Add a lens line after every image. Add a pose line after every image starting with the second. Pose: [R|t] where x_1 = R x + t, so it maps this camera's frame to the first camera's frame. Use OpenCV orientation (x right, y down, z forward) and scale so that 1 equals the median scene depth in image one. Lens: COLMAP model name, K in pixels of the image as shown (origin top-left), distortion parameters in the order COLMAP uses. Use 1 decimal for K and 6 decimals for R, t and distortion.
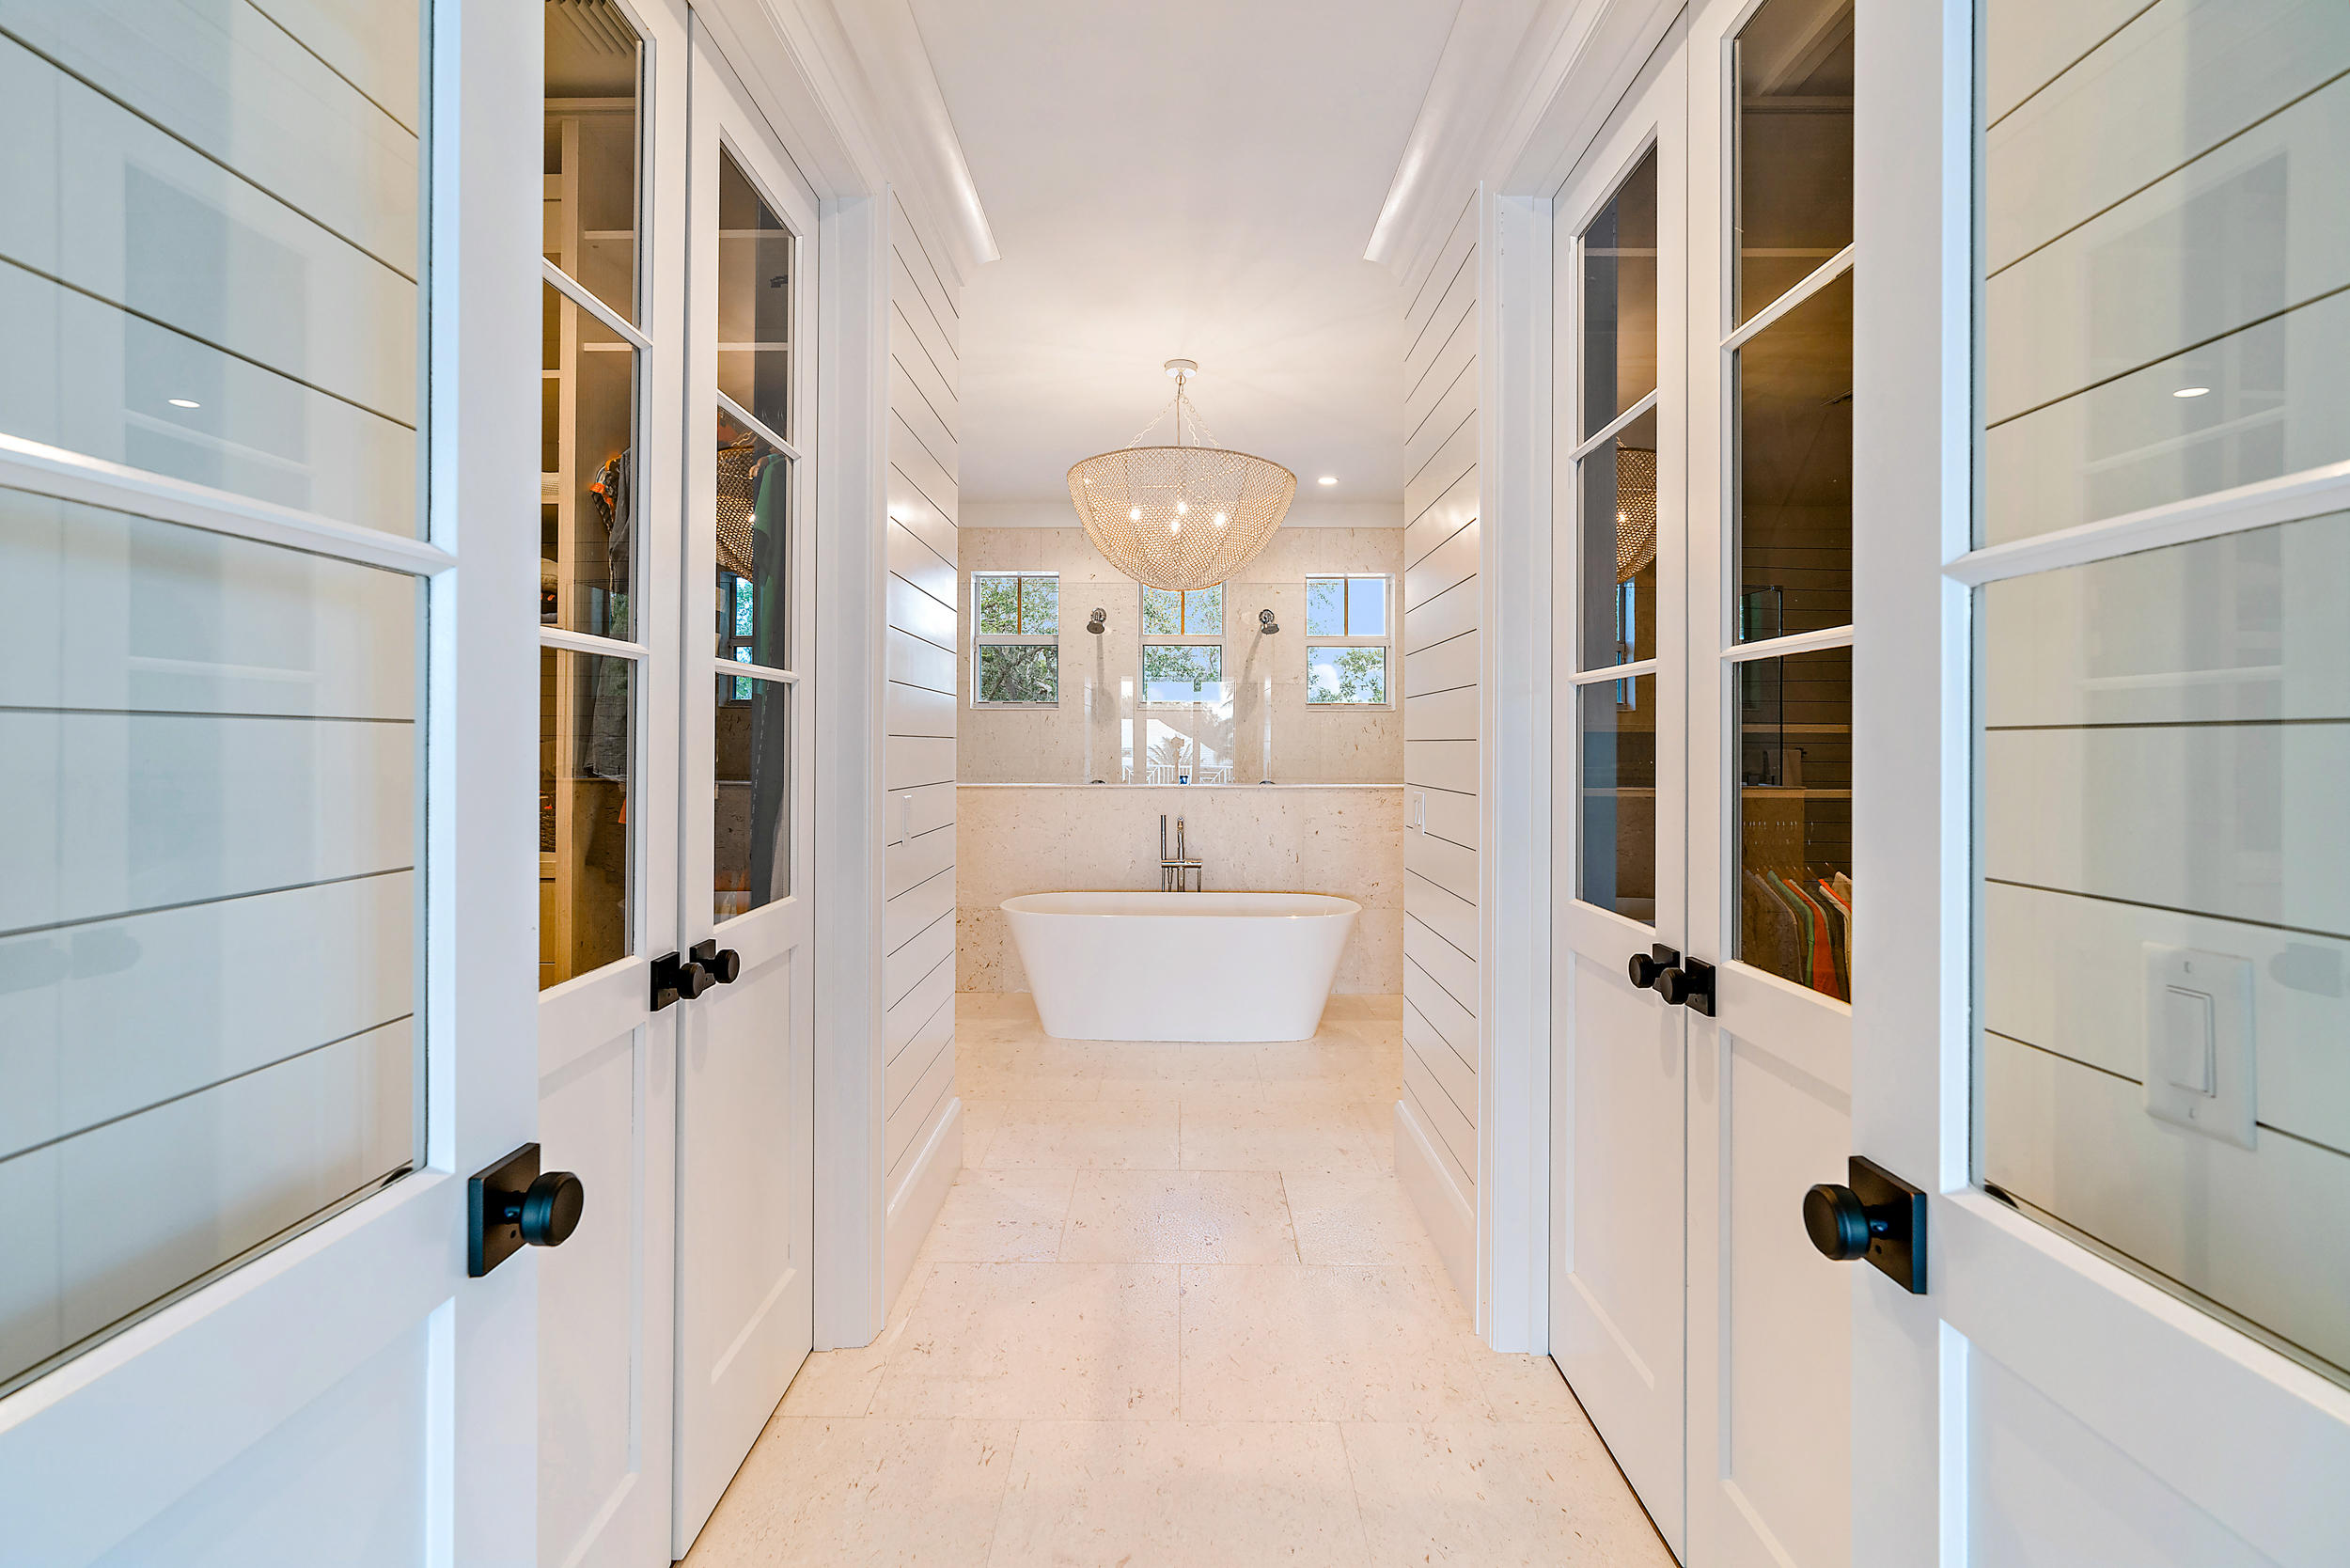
lens RADIAL K [[1060.9, 0, 1173.5], [0, 1060.9, 775.5], [0, 0, 1]] dist [-0.001622, -0.000317]
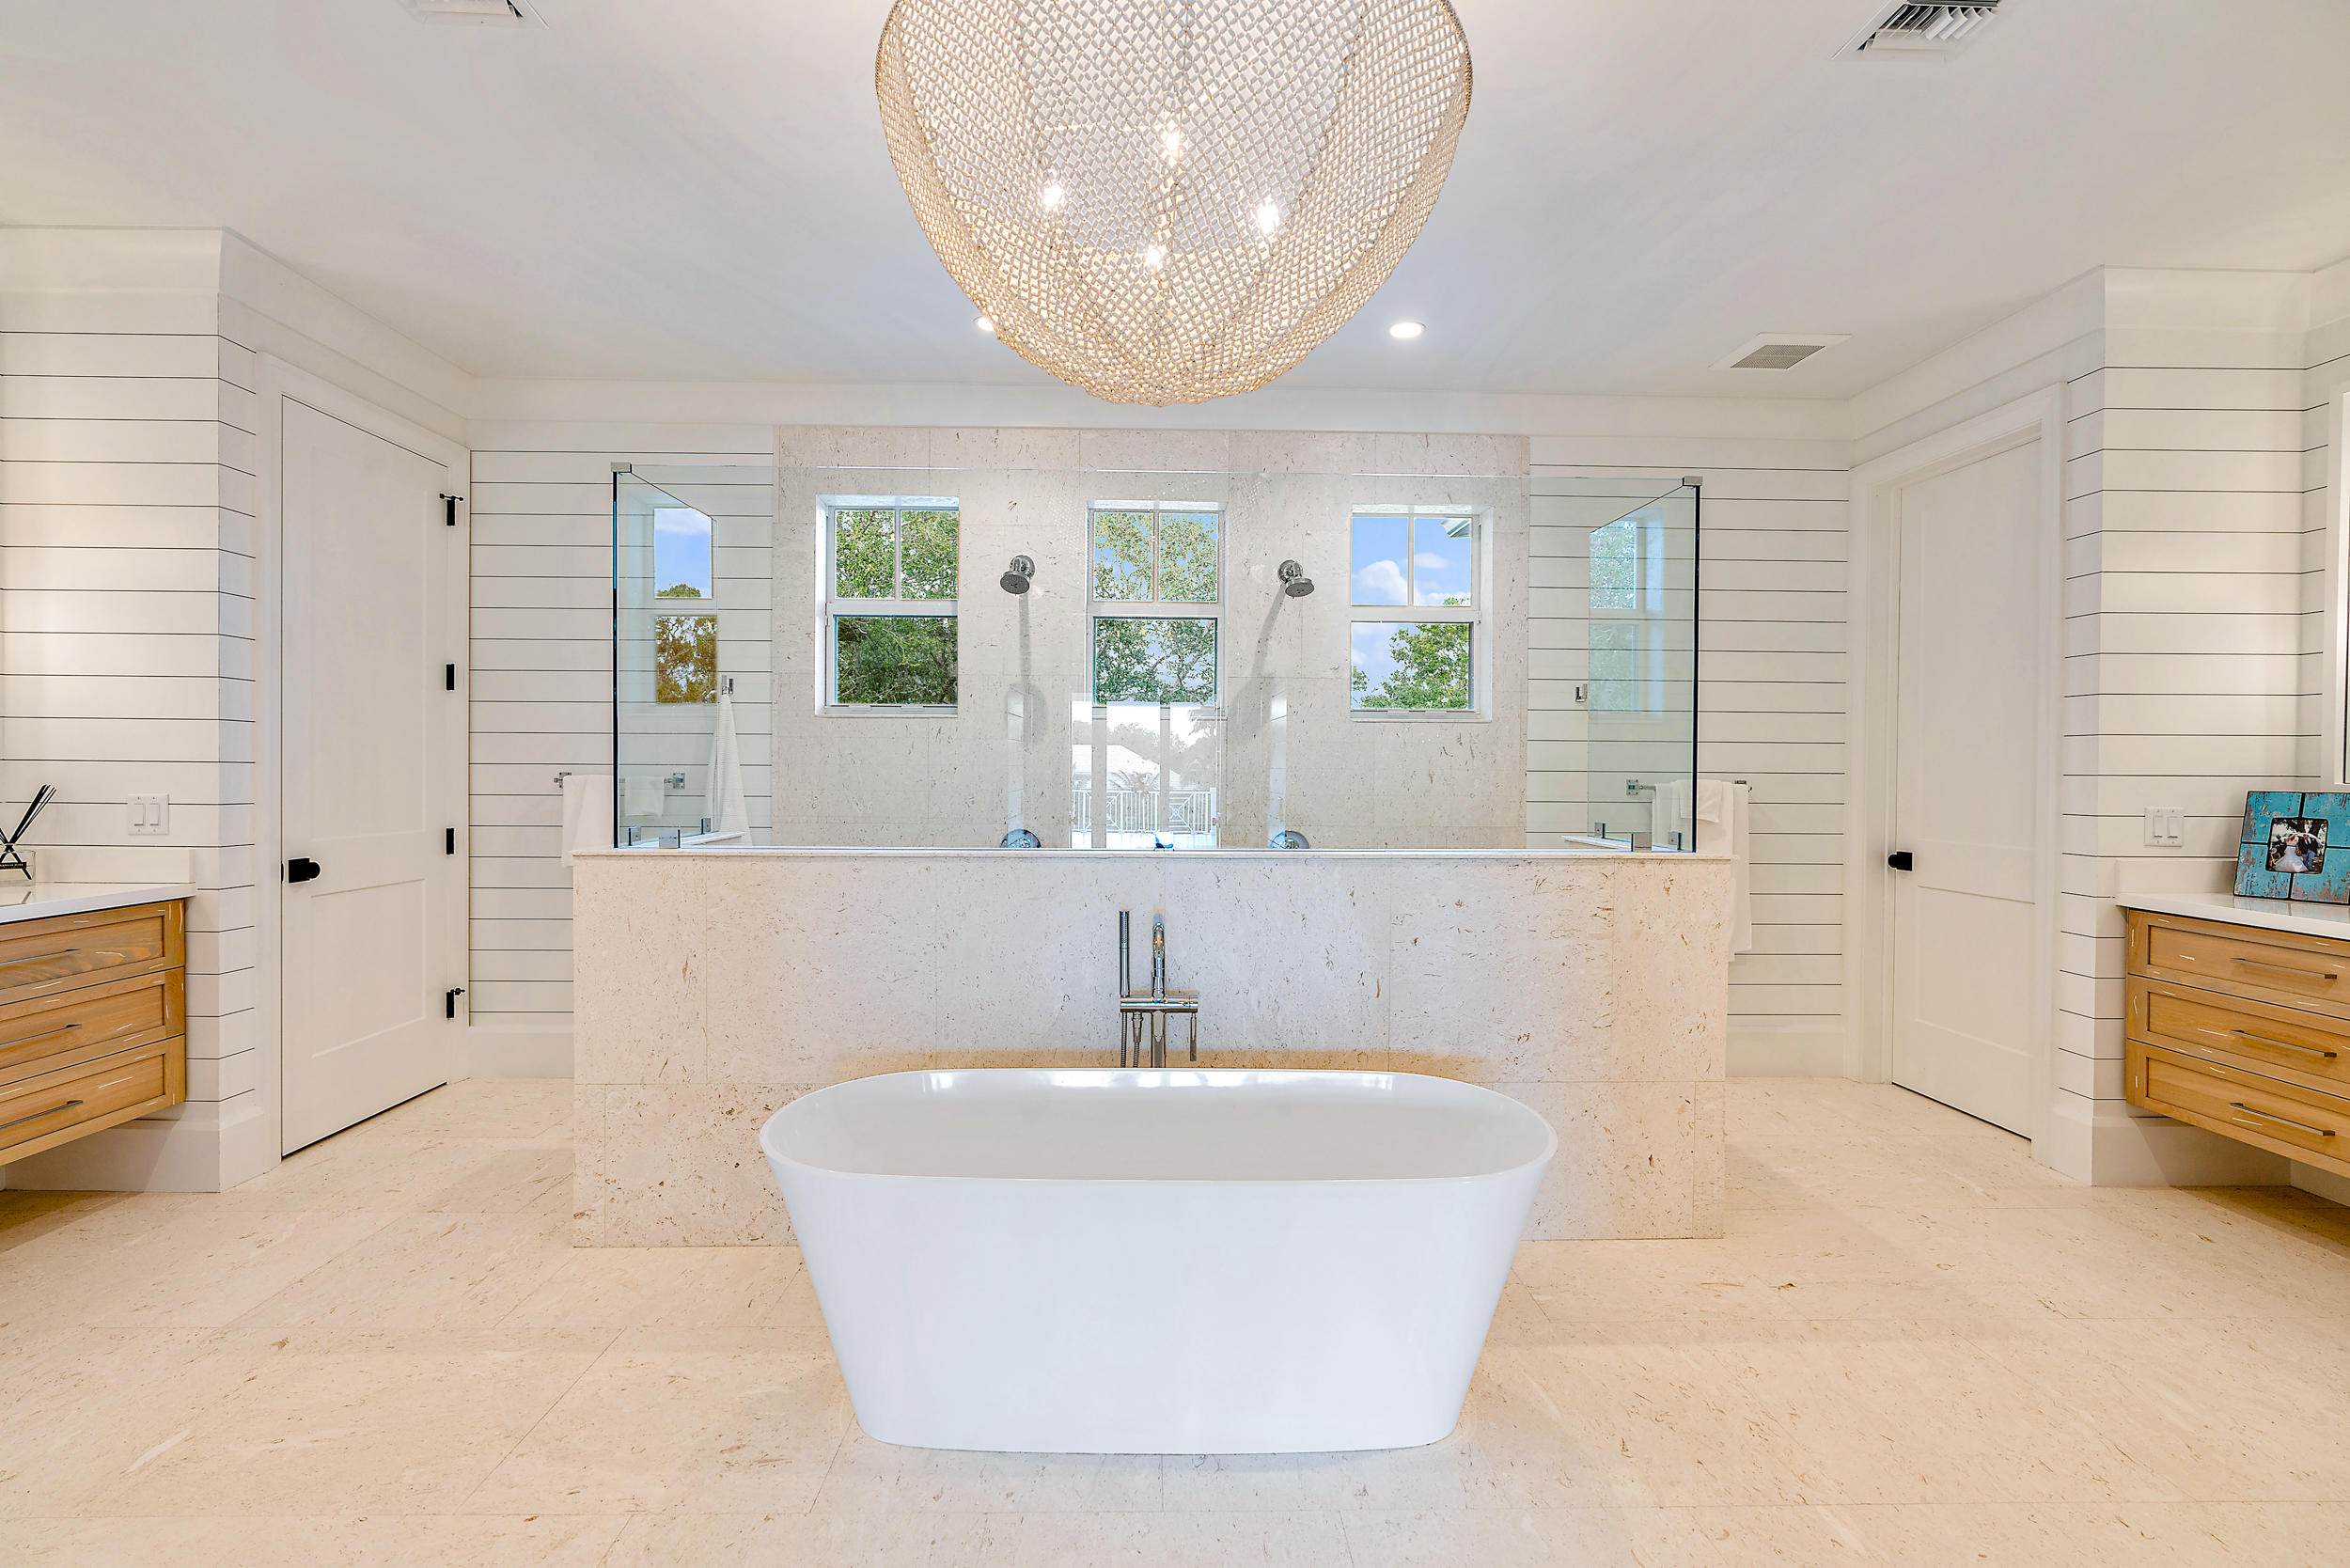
lens RADIAL K [[1060.9, 0, 1175.2], [0, 1060.9, 778.3], [0, 0, 1]] dist [-0.001622, -0.000317]
pose [[0.999275, 0.004121, 0.037844, -0.003753], [-0.003225, 0.999714, -0.023716, -0.012094], [-0.037931, 0.023577, 0.999002, 0.387479]]
